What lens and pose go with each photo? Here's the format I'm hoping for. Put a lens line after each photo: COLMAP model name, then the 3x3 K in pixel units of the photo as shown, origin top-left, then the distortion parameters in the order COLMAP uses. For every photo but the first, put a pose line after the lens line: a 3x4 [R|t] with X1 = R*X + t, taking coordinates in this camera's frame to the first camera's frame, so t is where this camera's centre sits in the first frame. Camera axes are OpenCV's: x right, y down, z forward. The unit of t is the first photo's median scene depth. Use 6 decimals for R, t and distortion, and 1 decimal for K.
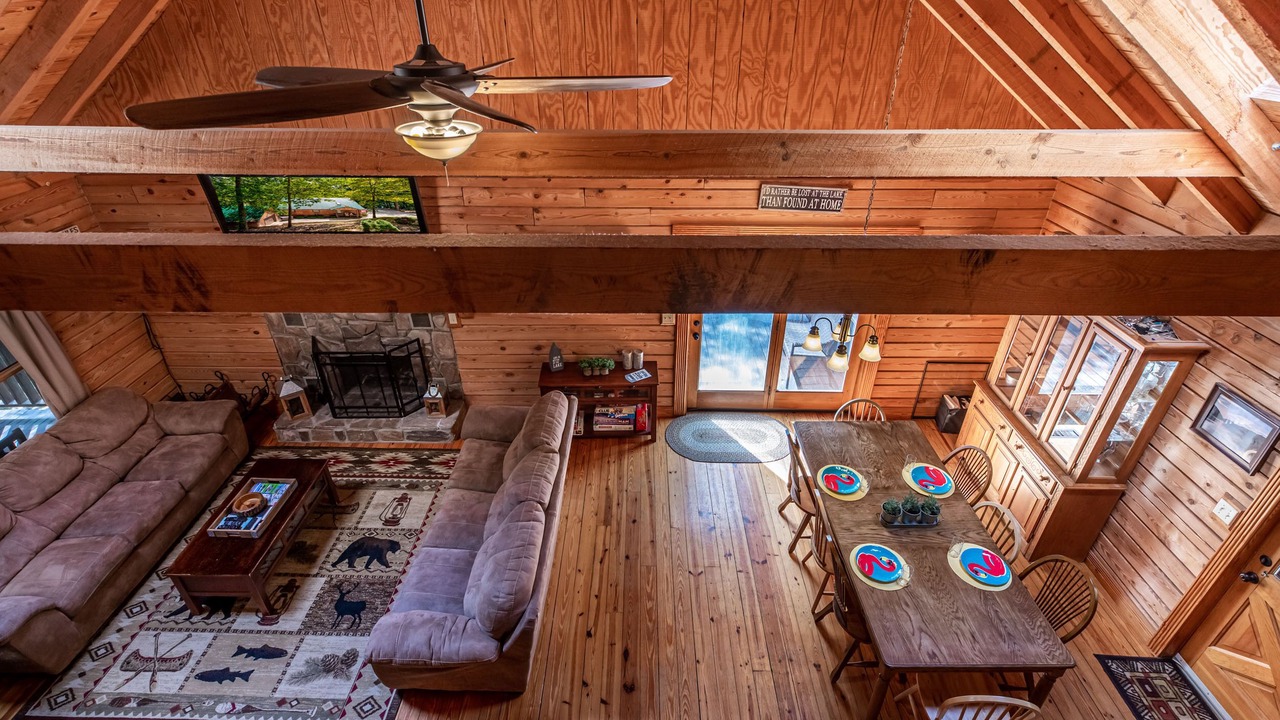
lens RADIAL K [[586.4, 0, 635.9], [0, 586.4, 332.4], [0, 0, 1]] dist [0.003591, 0.000831]
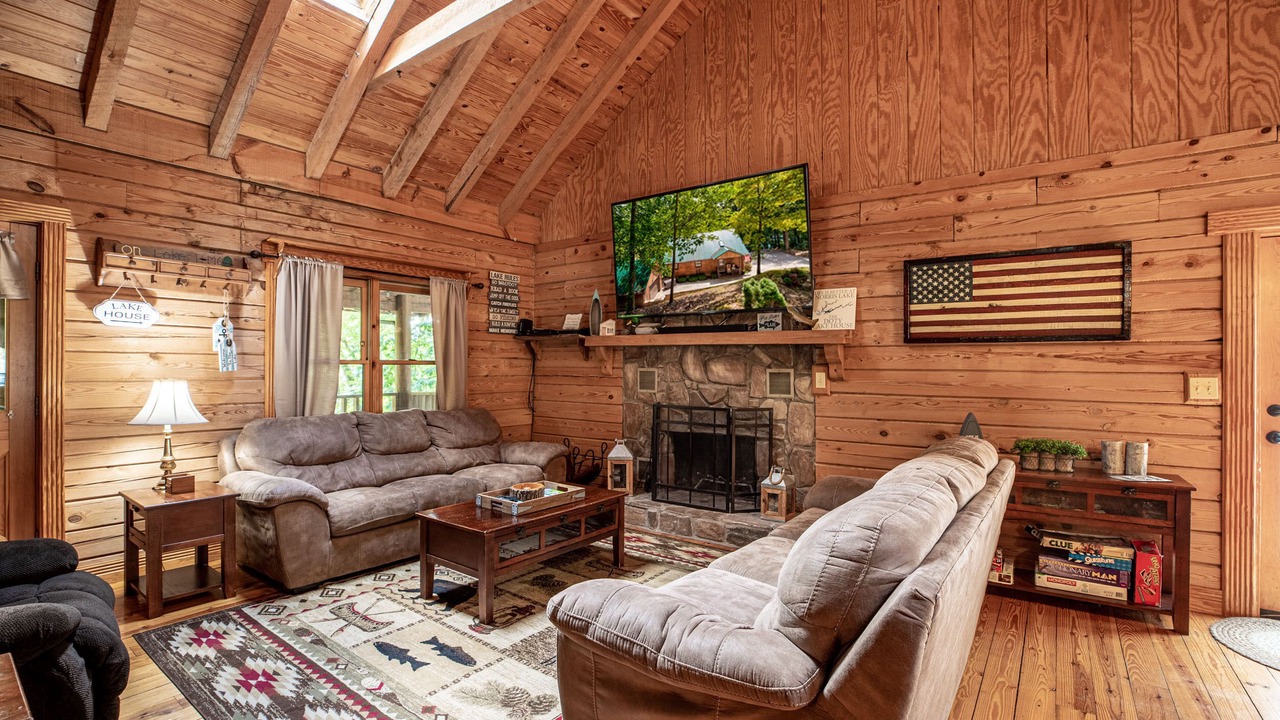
lens RADIAL K [[582.2, 0, 640.8], [0, 582.2, 366.7], [0, 0, 1]] dist [-0.042904, 0.012969]
pose [[0.813385, 0.007069, -0.581683, -0.080078], [-0.300539, 0.861249, -0.409787, 0.400720], [0.498077, 0.508133, 0.702652, 0.422024]]
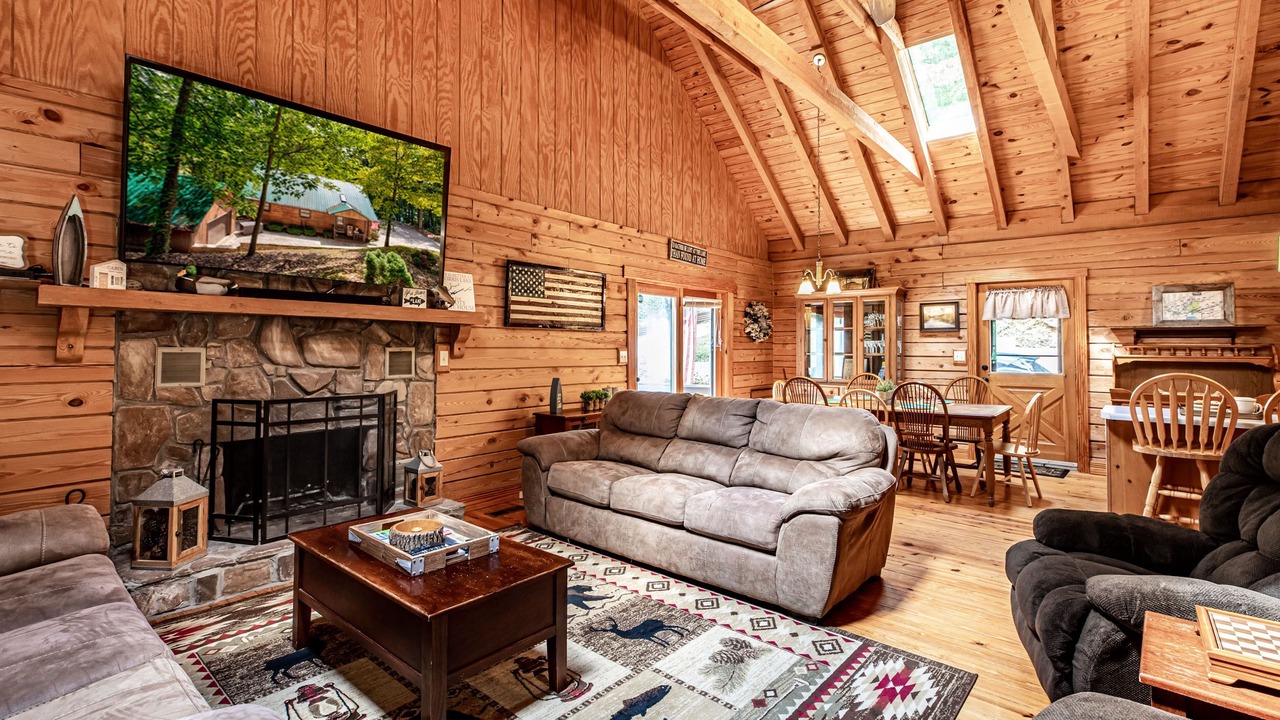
lens RADIAL K [[586.4, 0, 635.9], [0, 586.4, 332.4], [0, 0, 1]] dist [0.003591, 0.000831]
pose [[0.640867, 0.023341, 0.767297, -0.893327], [0.383173, 0.856389, -0.346088, 0.375719], [-0.665182, 0.515804, 0.539888, 0.467053]]
